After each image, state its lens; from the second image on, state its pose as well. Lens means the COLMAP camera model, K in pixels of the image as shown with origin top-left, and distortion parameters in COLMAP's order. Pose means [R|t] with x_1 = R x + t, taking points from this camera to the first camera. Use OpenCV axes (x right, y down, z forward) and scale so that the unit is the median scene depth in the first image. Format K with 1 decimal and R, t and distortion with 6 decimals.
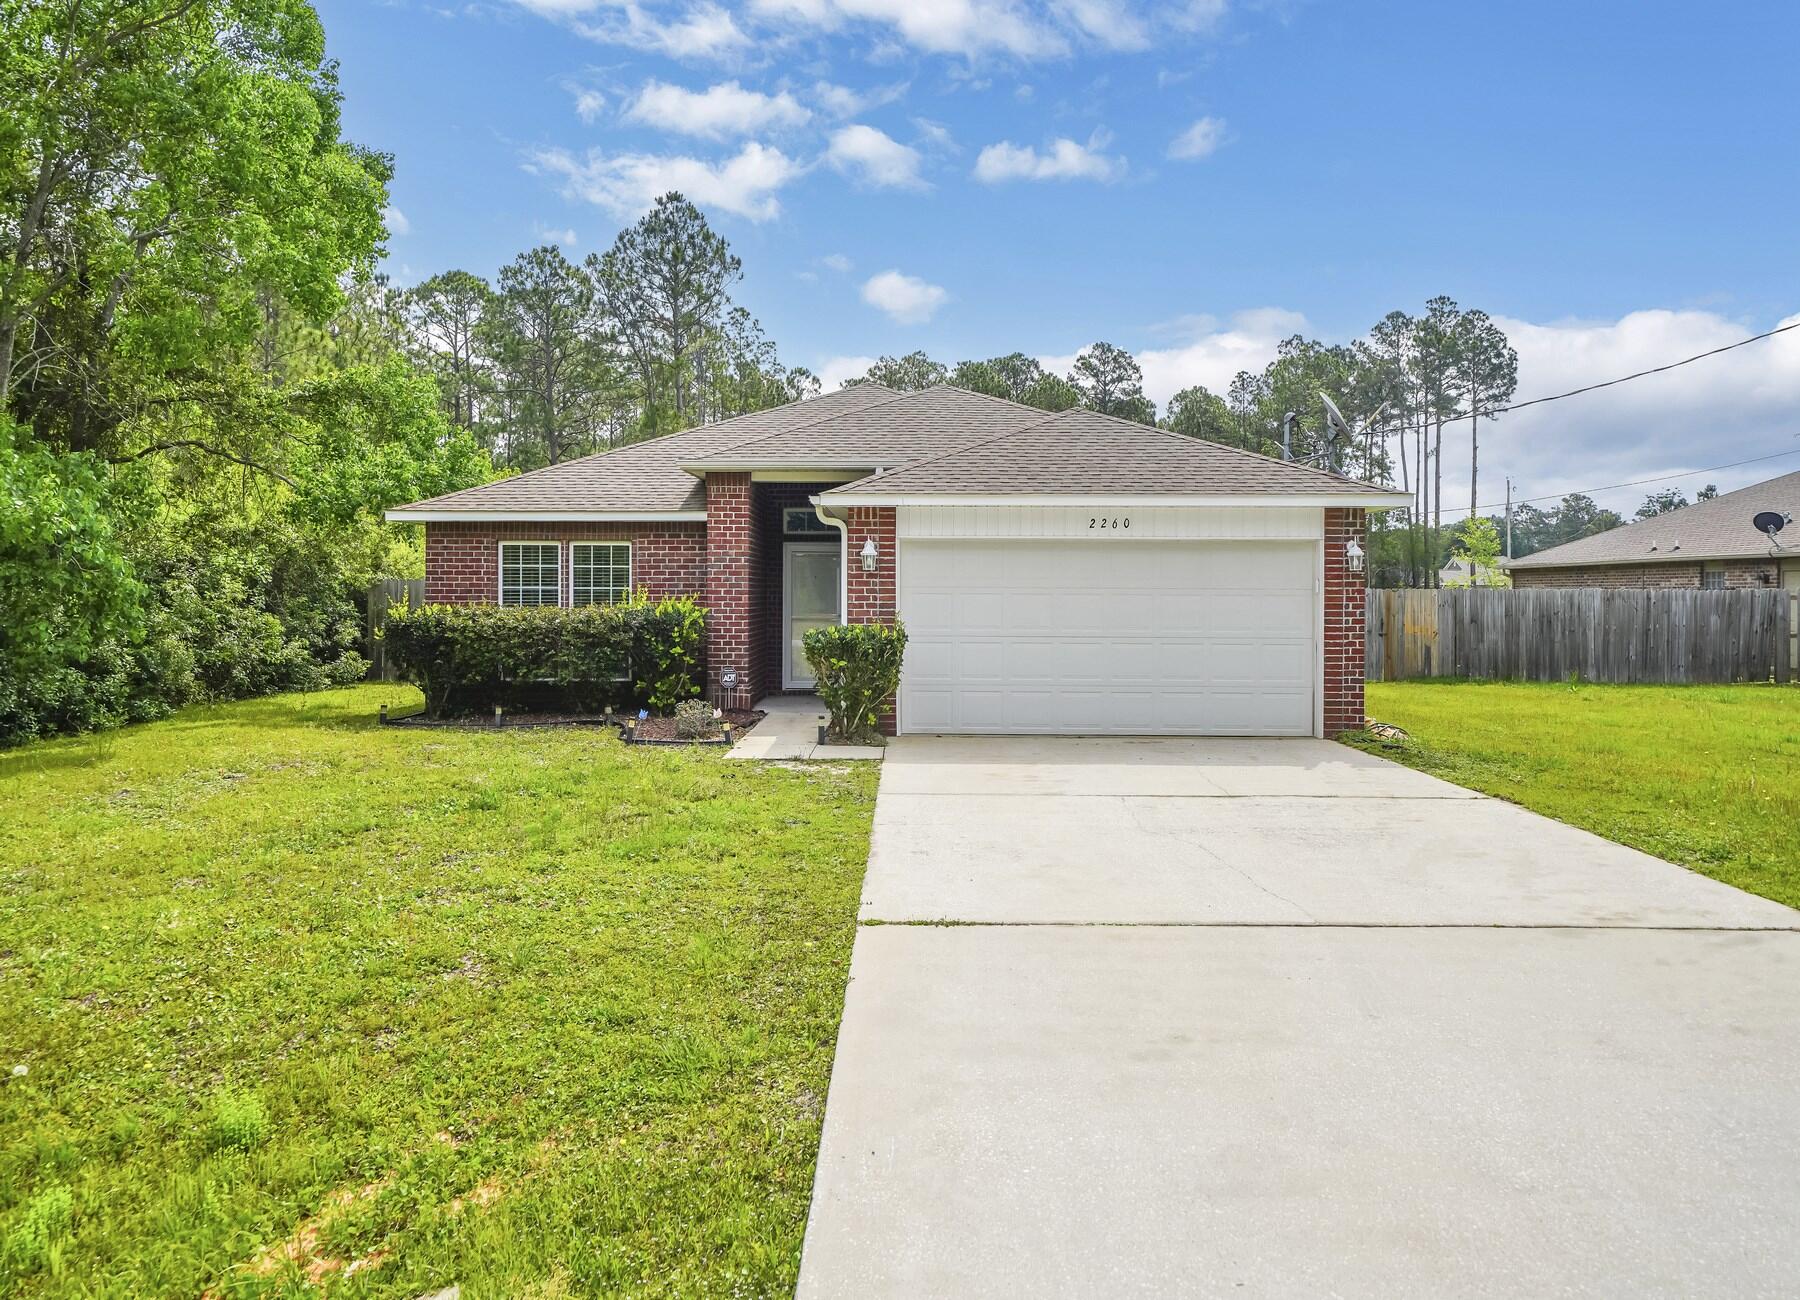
lens RADIAL K [[1234.8, 0, 895.1], [0, 1234.8, 595.5], [0, 0, 1]] dist [0.003337, 0.000946]
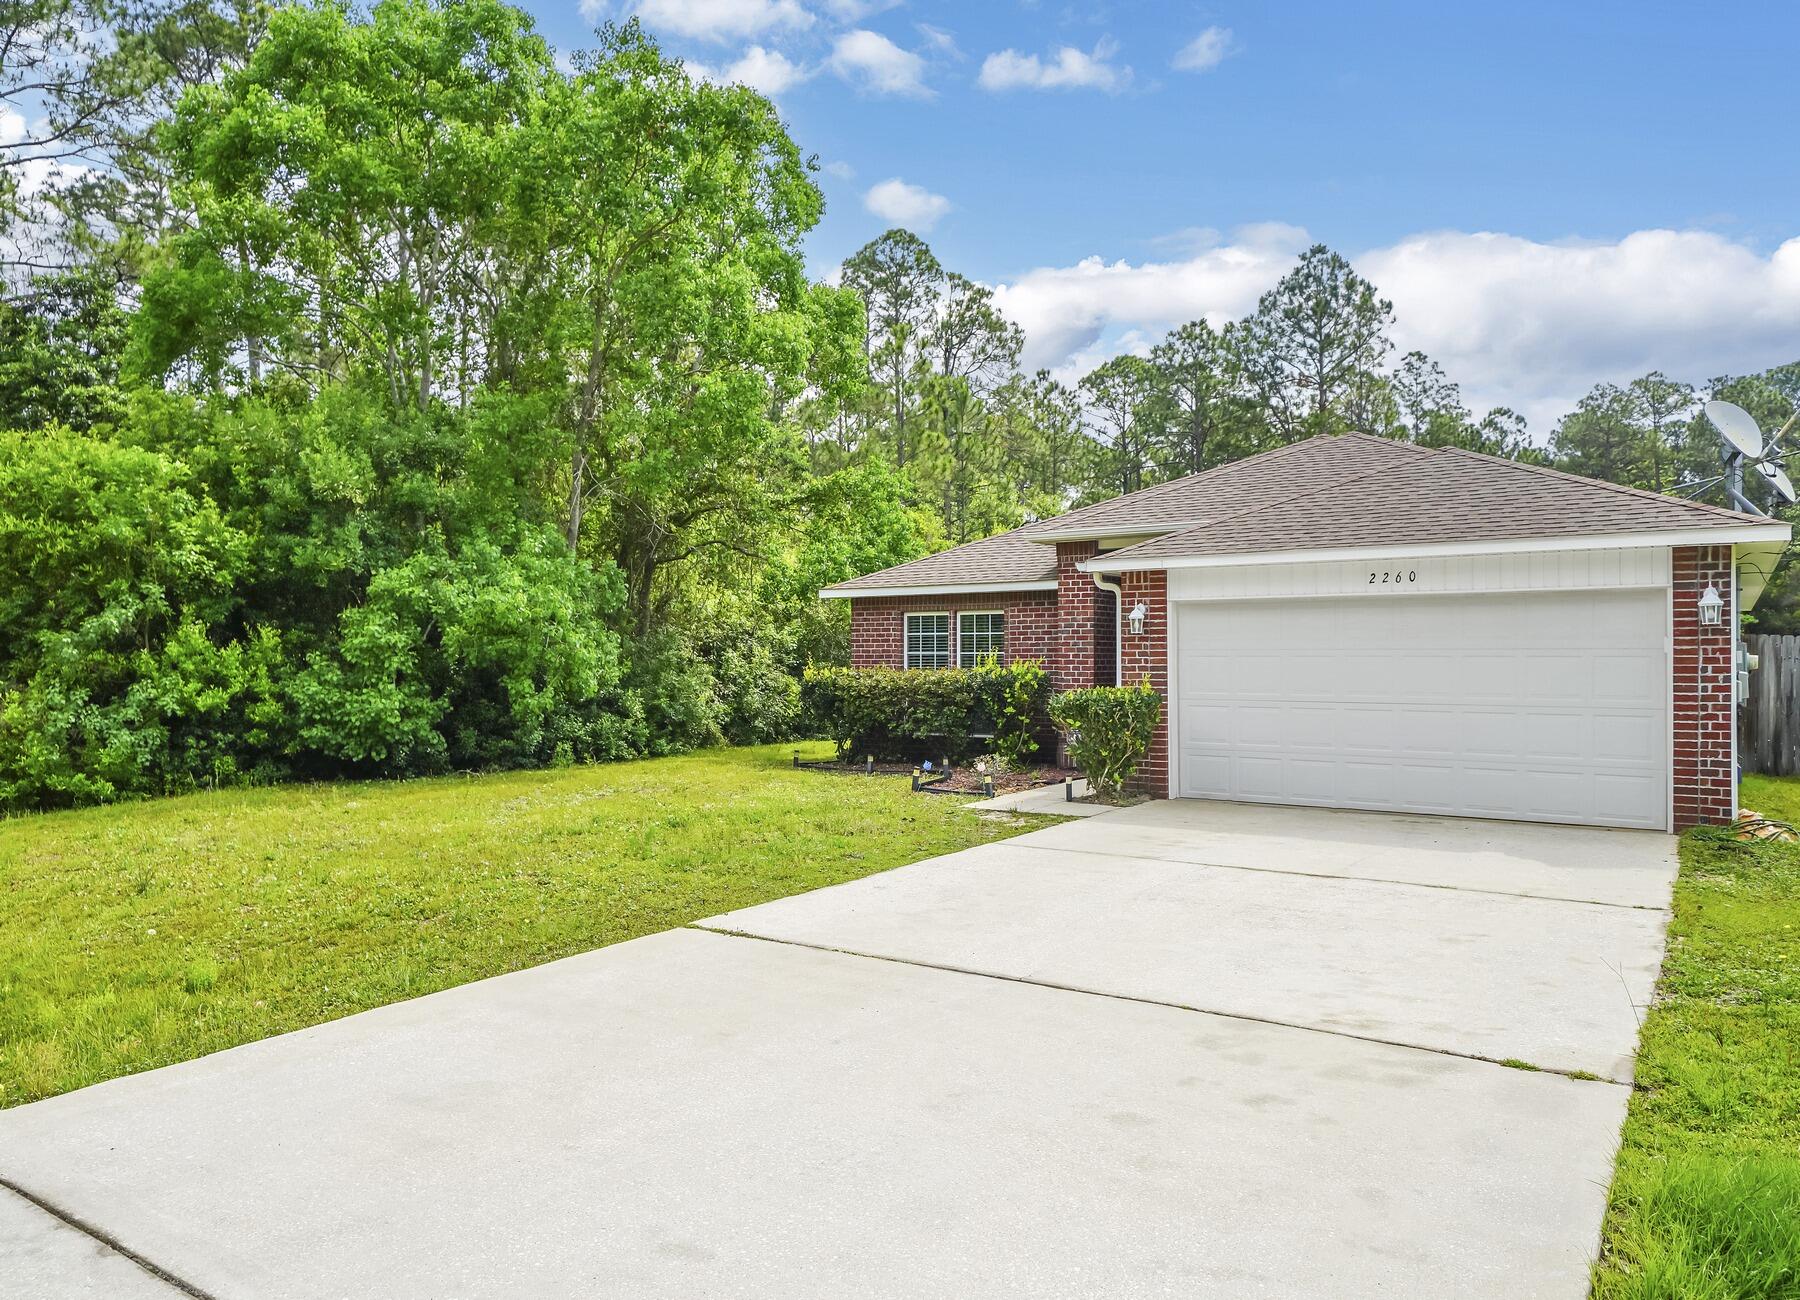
lens RADIAL K [[1242.1, 0, 900.0], [0, 1242.1, 650.0], [0, 0, 1]] dist [-0.000218, 0.000773]
pose [[0.830396, -0.007830, -0.557118, 0.373909], [0.002375, 0.999942, -0.010512, 0.003244], [0.557168, 0.007406, 0.830367, 0.045303]]
